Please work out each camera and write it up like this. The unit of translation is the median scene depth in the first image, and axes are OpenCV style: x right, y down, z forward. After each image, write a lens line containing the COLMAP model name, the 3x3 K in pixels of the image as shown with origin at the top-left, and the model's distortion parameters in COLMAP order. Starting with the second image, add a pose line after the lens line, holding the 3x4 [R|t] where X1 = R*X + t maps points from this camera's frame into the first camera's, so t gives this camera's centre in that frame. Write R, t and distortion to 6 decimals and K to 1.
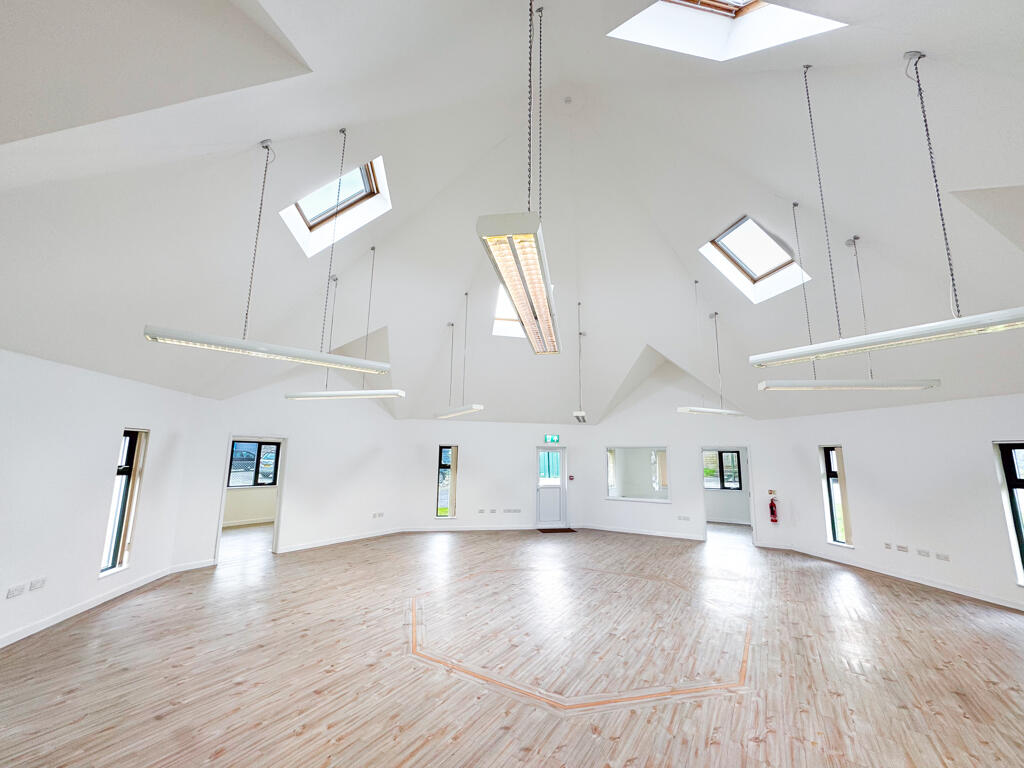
lens RADIAL K [[412.3, 0, 513.2], [0, 412.3, 385.8], [0, 0, 1]] dist [-0.020567, 0.002000]
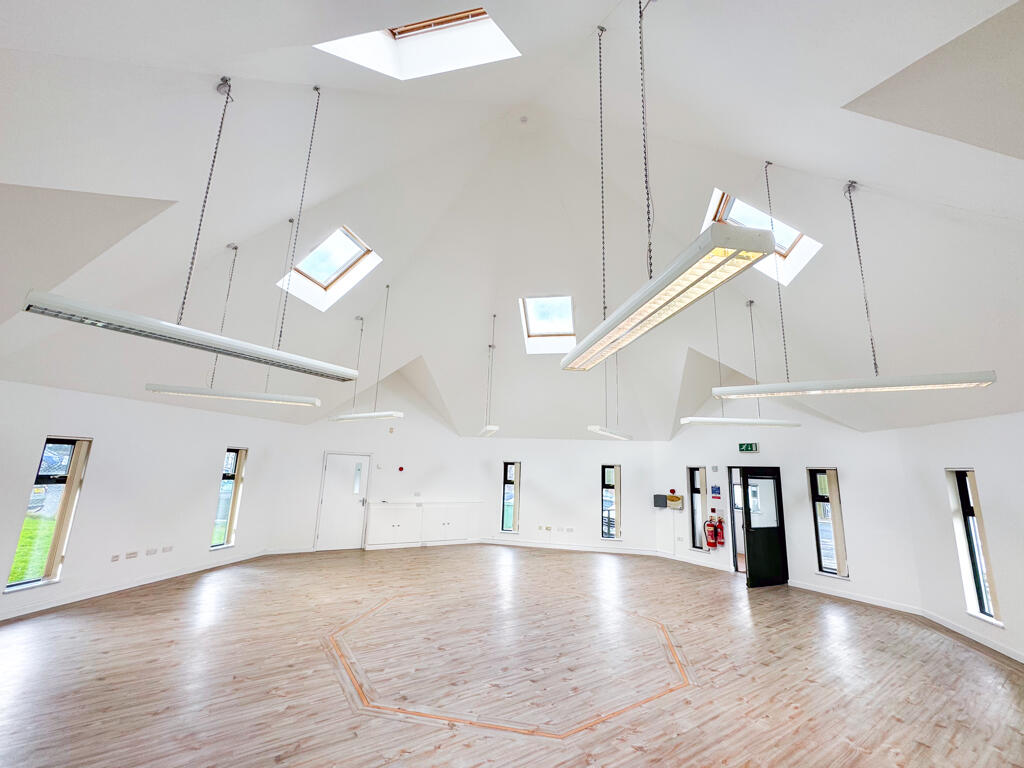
lens RADIAL K [[412.3, 0, 511.6], [0, 412.3, 381.8], [0, 0, 1]] dist [-0.020567, 0.002000]
pose [[-0.907507, 0.041669, 0.417964, -0.325904], [-0.117936, 0.929762, -0.348760, 0.358137], [-0.403140, -0.365796, -0.838852, 2.212397]]
